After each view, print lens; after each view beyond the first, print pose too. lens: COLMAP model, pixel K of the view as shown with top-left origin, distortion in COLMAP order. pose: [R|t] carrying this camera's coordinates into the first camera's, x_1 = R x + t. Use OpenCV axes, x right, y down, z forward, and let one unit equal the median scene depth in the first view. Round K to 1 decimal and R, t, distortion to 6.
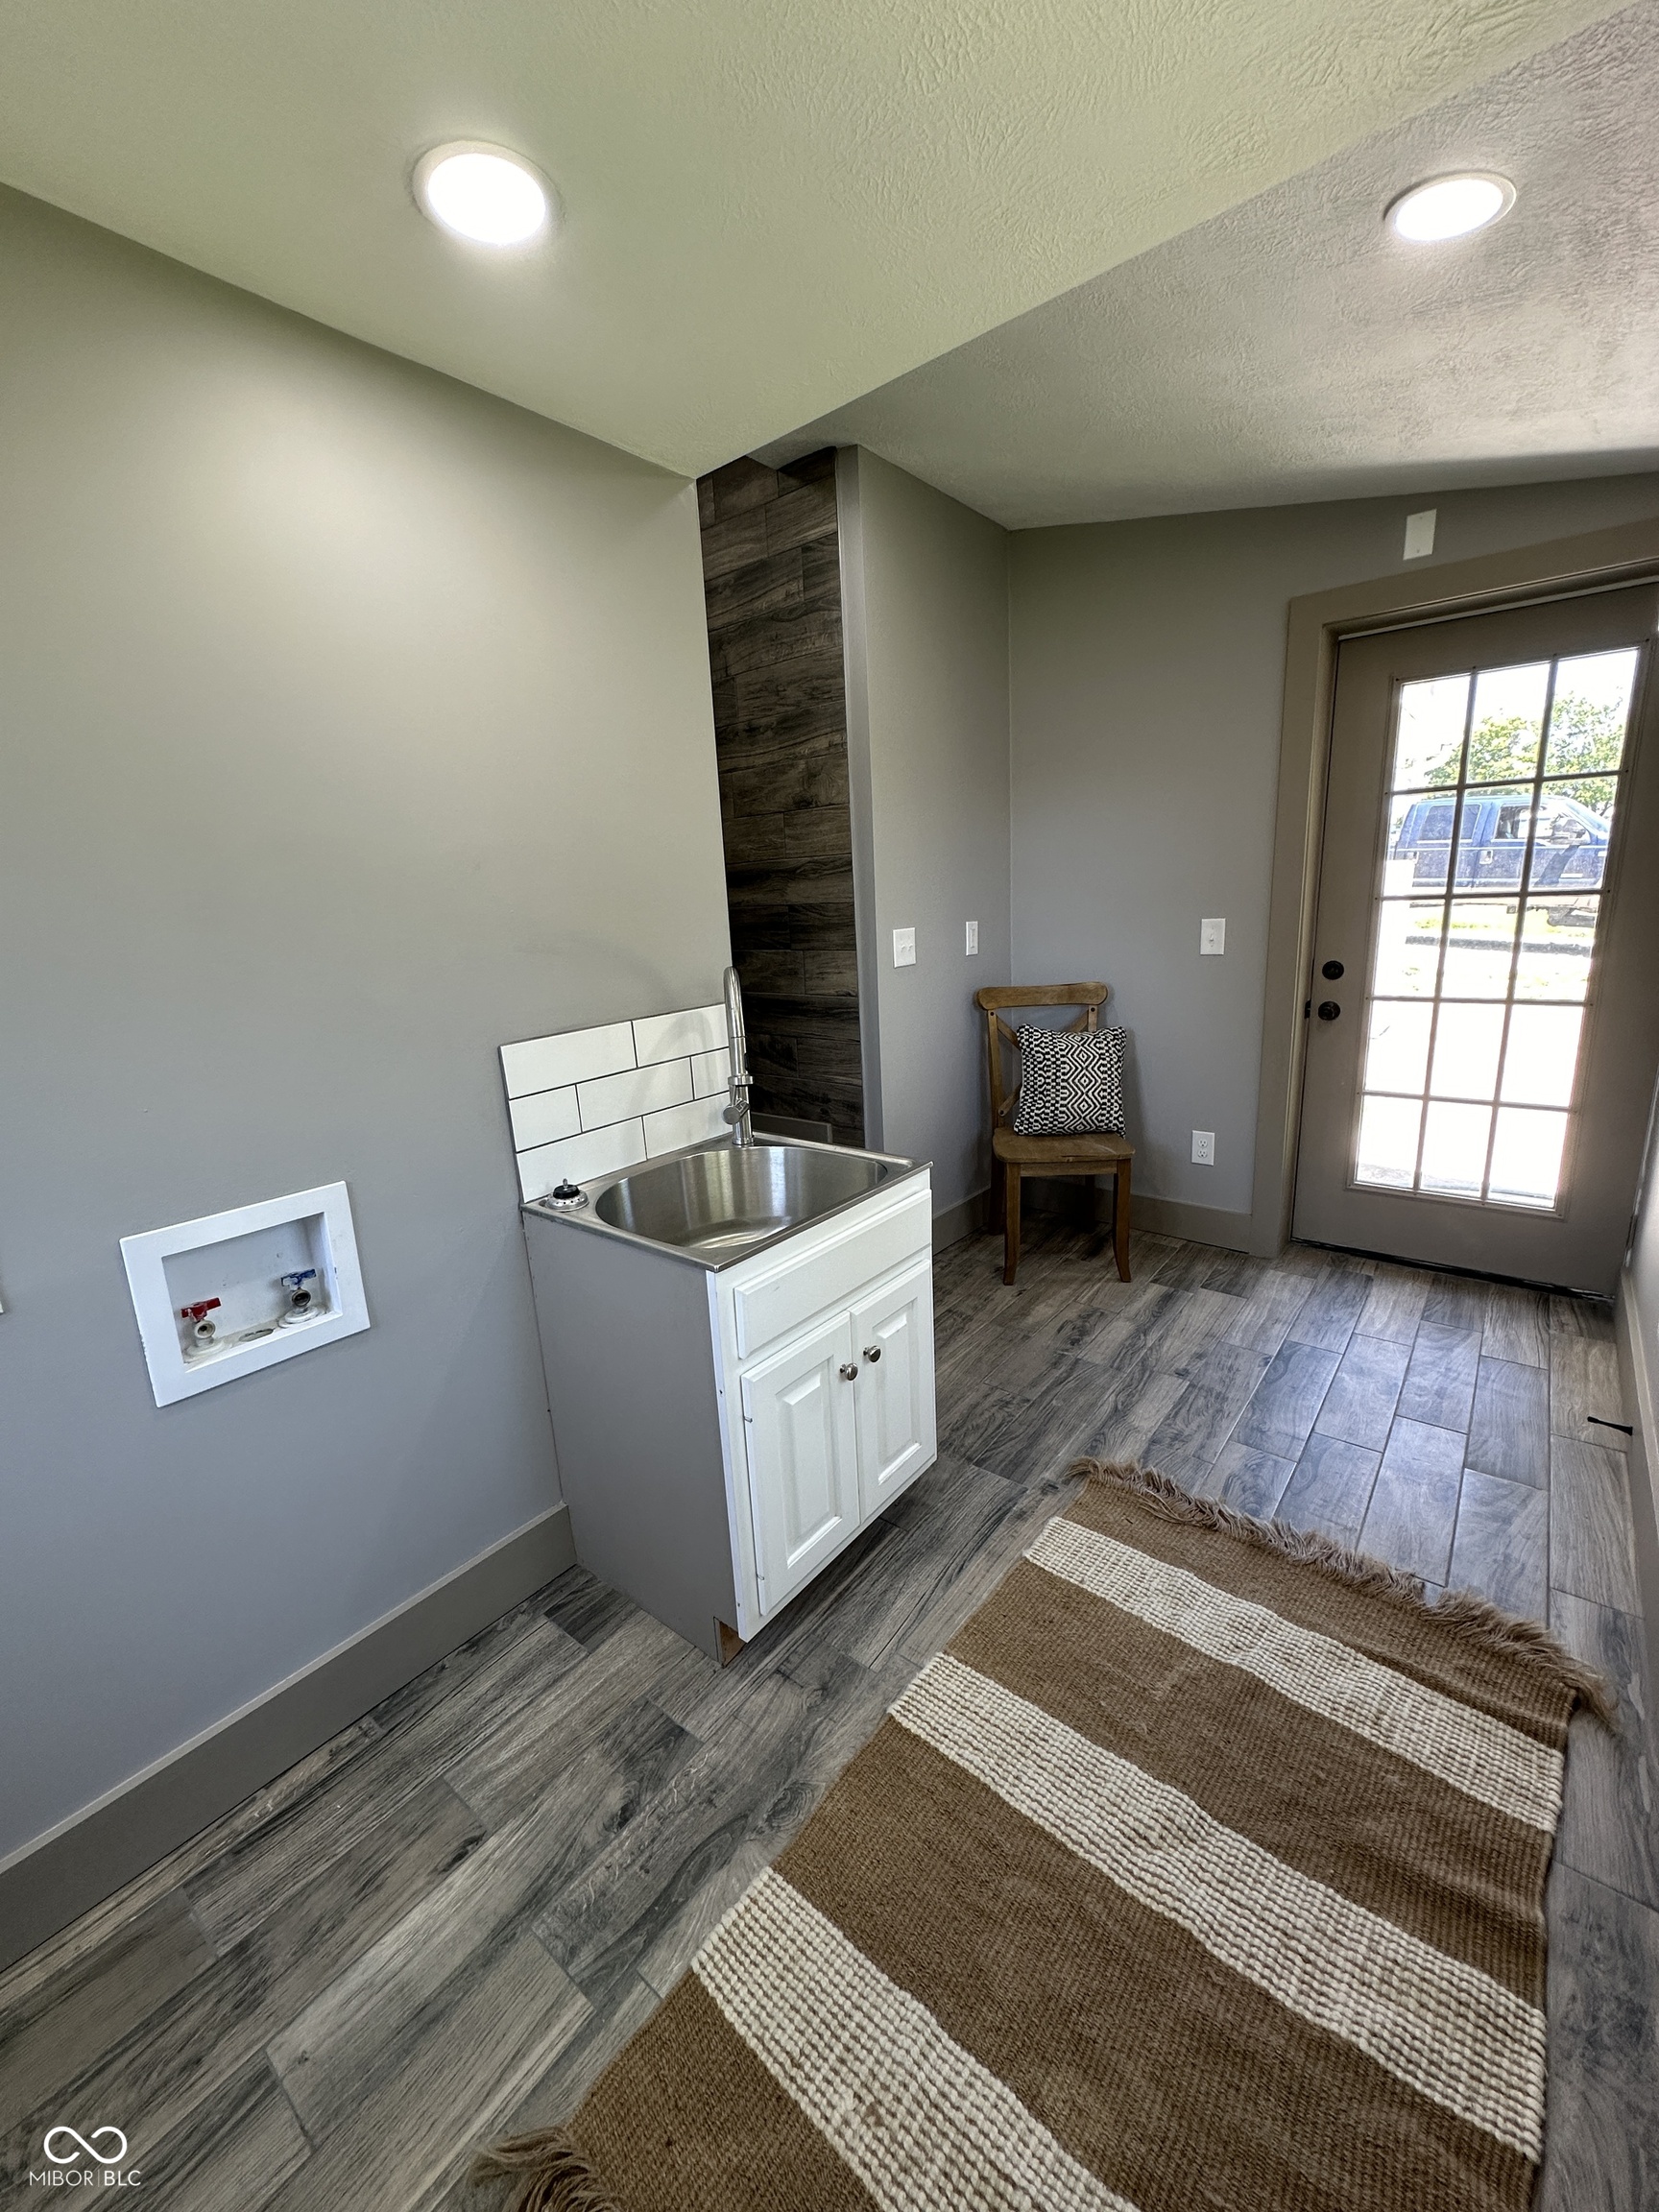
lens RADIAL K [[880.0, 0, 828.0], [0, 880.0, 1111.4], [0, 0, 1]] dist [-0.000657, 0.000297]
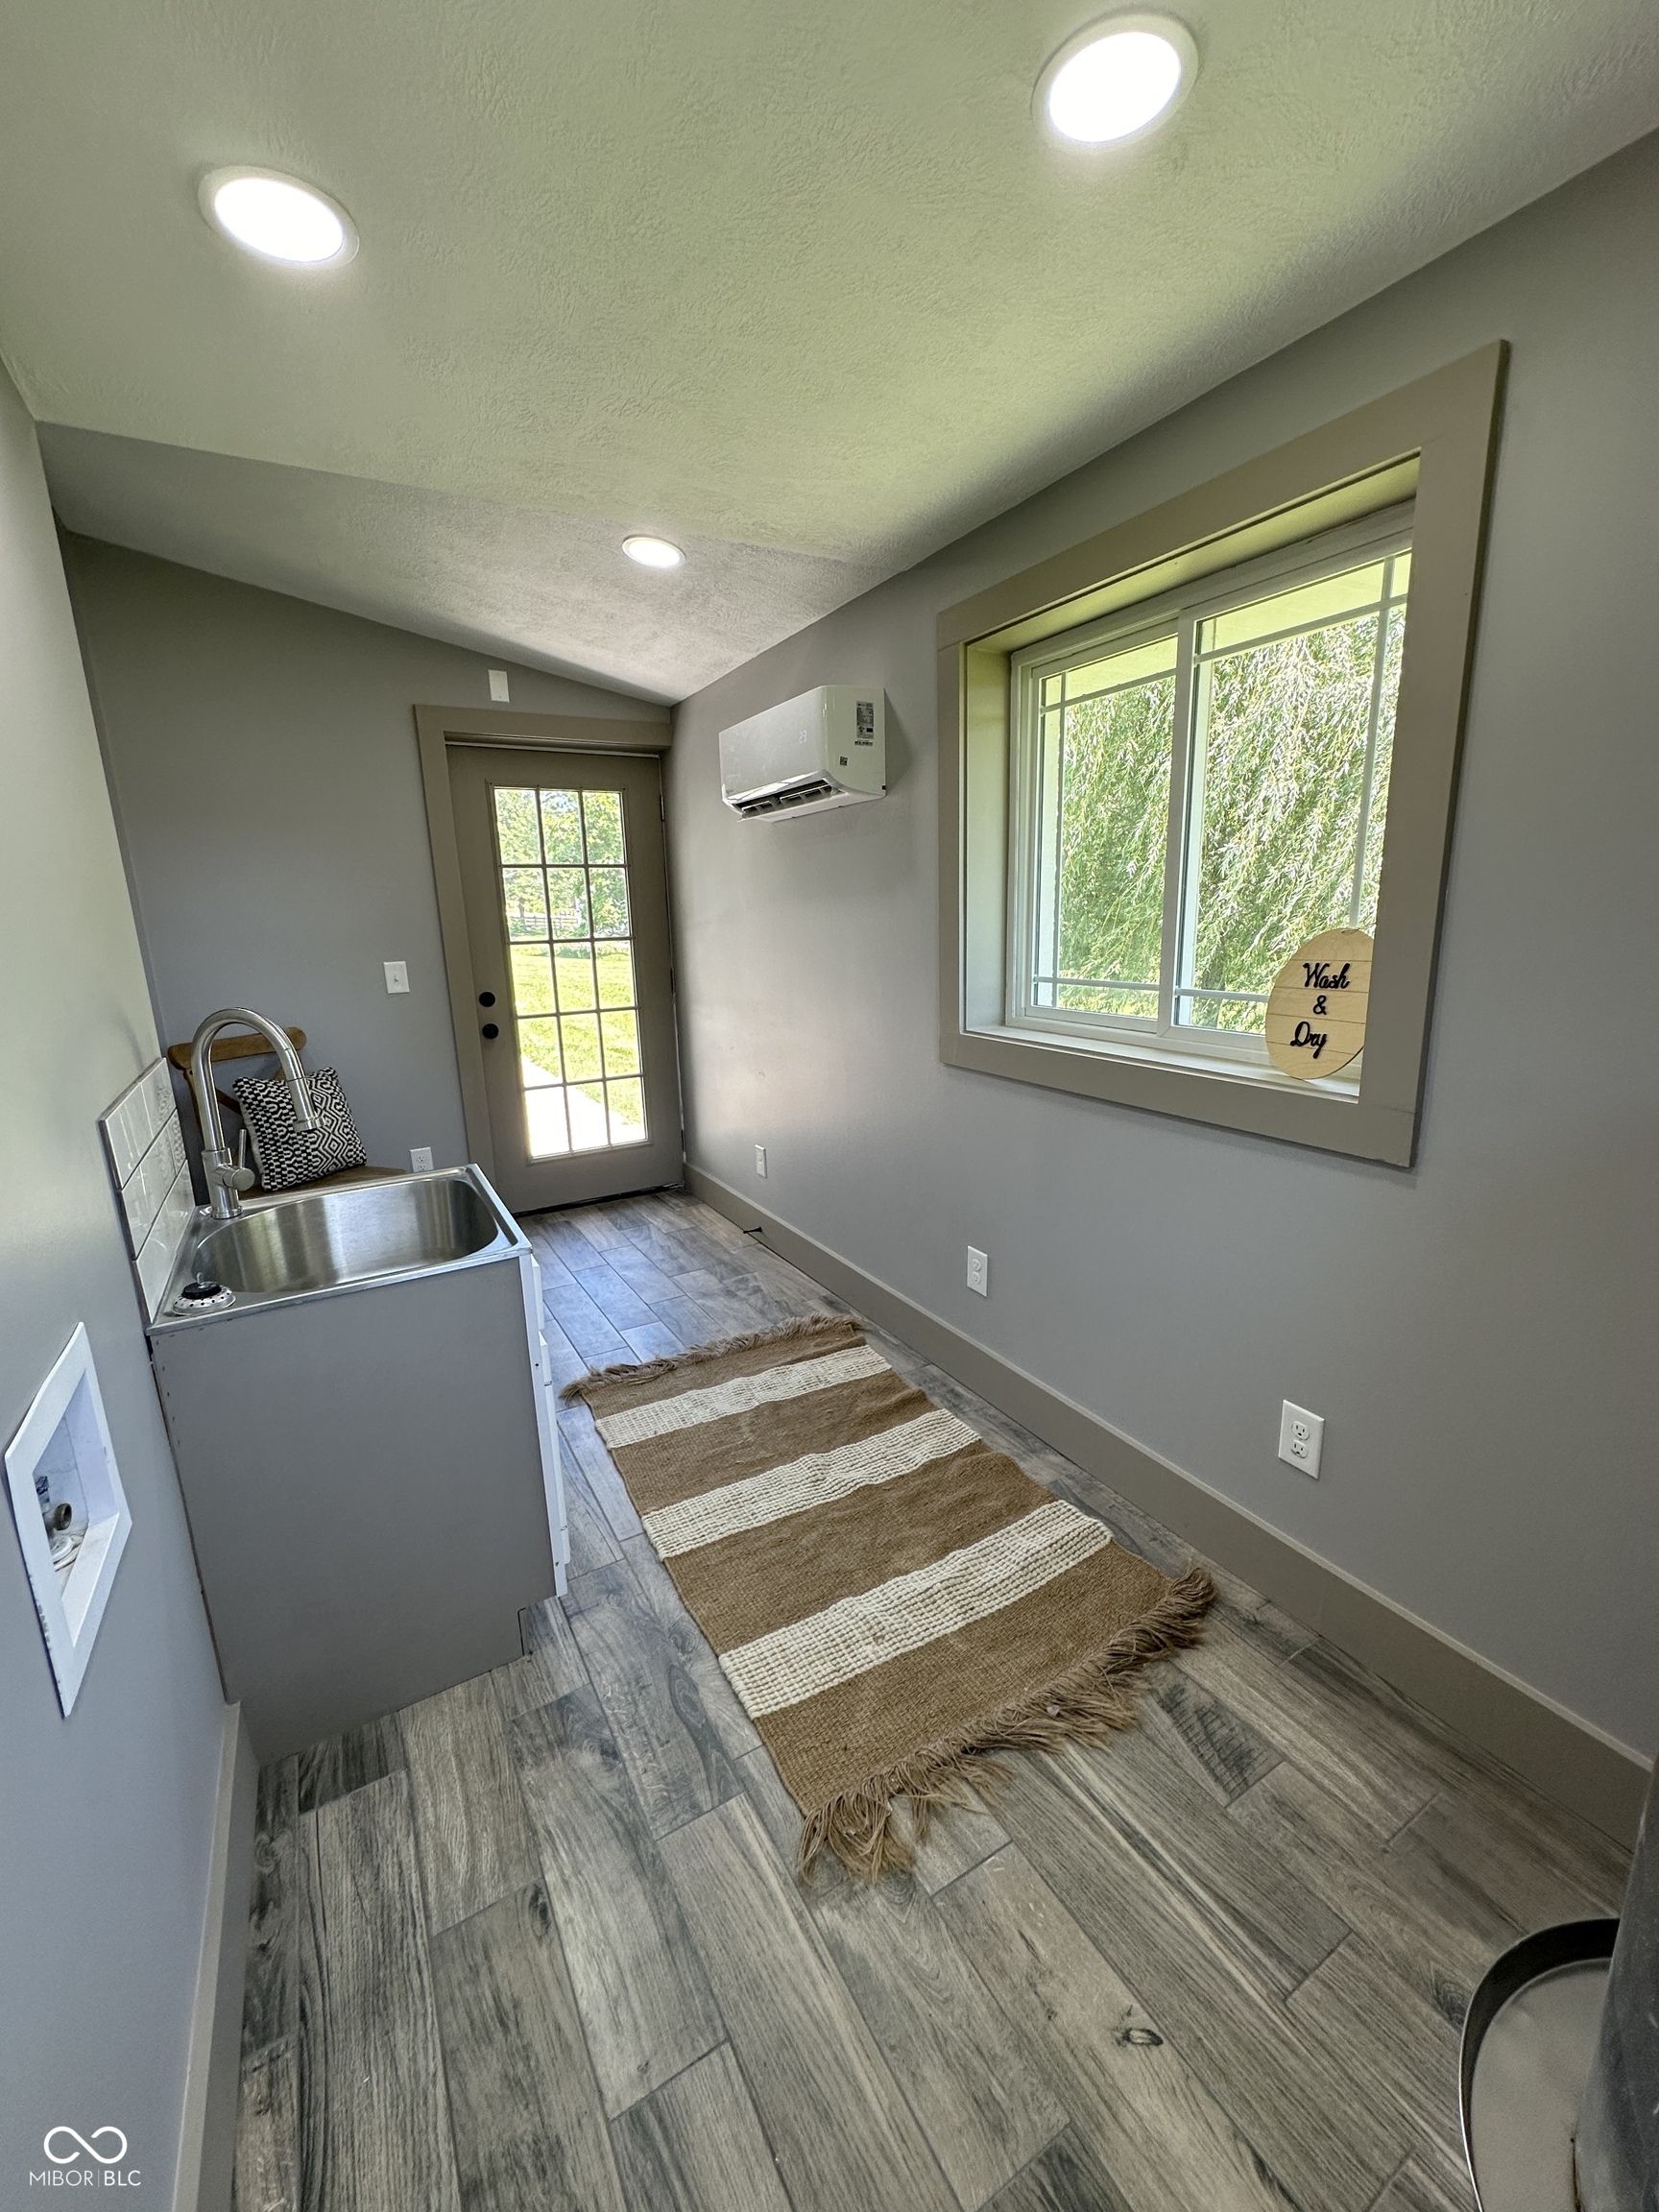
lens RADIAL K [[880.0, 0, 828.6], [0, 880.0, 1116.6], [0, 0, 1]] dist [-0.000657, 0.000297]
pose [[0.358334, -0.177705, 0.916525, -0.748067], [0.234375, 0.967401, 0.095936, -0.003112], [-0.903695, 0.180434, 0.388302, 0.142093]]
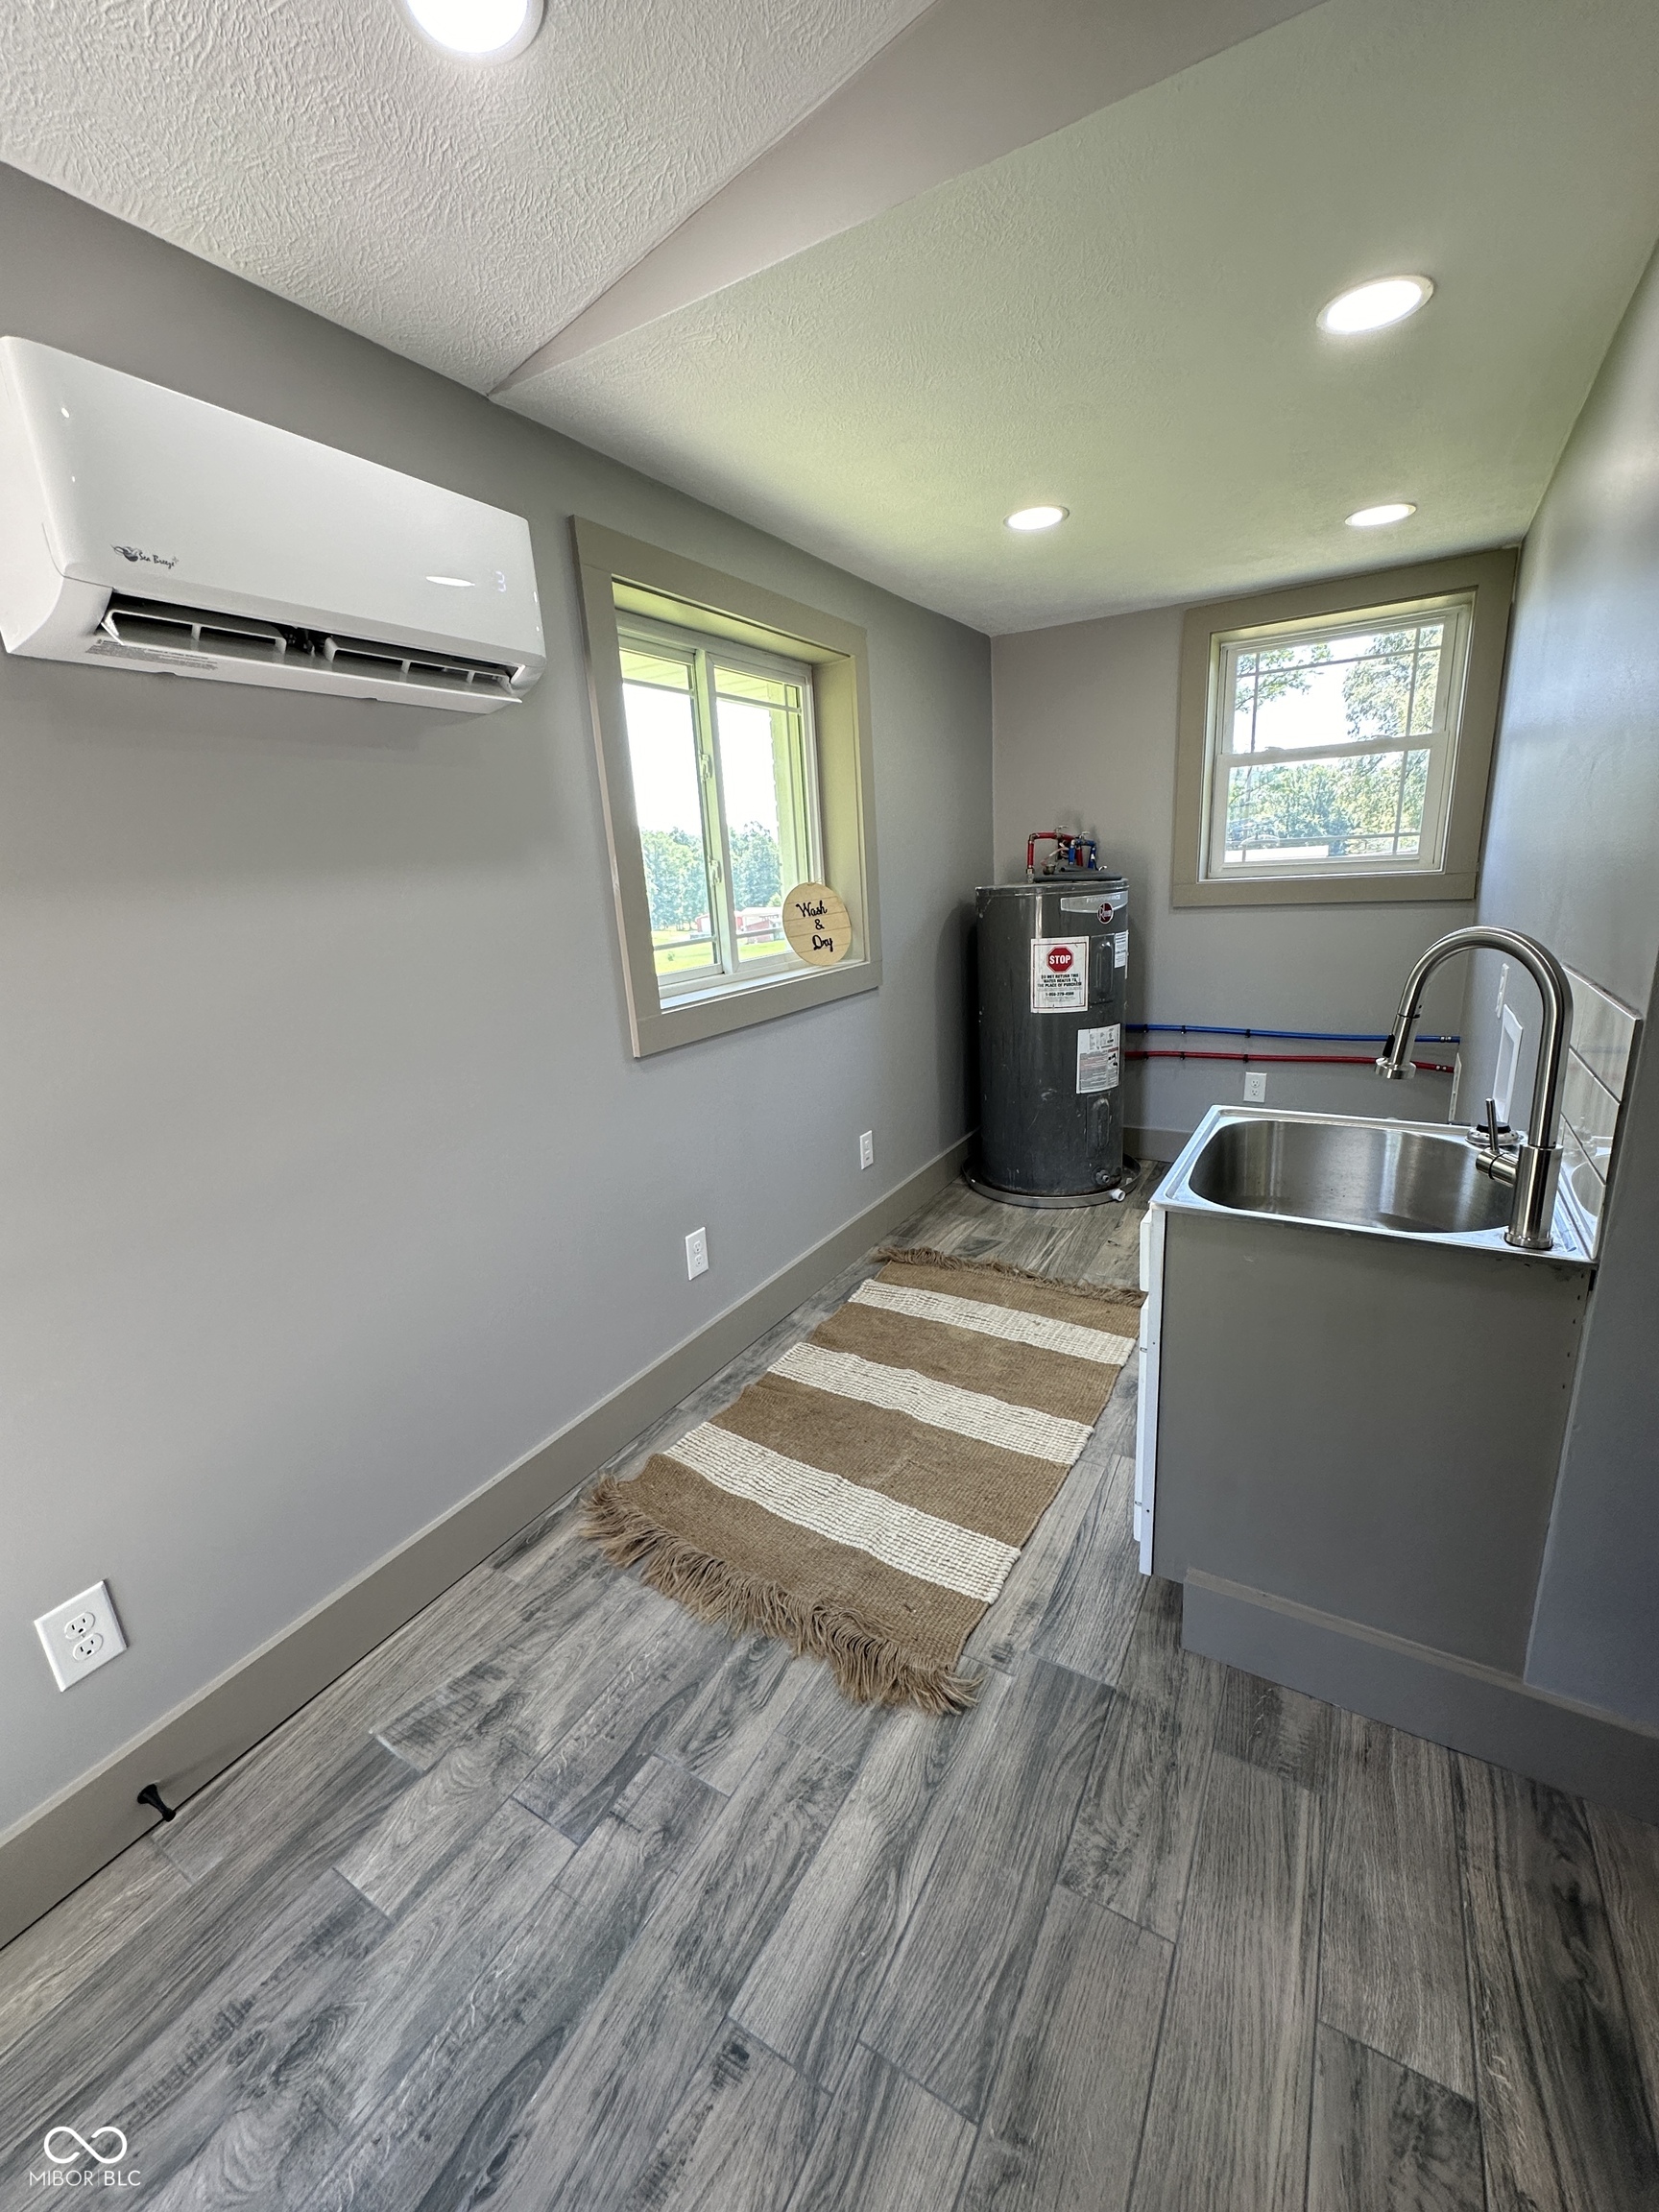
lens RADIAL K [[880.0, 0, 828.2], [0, 880.0, 1113.0], [0, 0, 1]] dist [-0.000657, 0.000297]
pose [[-0.985359, 0.138948, -0.098796, 0.464000], [0.072044, 0.864546, 0.497363, -0.416583], [0.154521, 0.482964, -0.861899, 1.591029]]
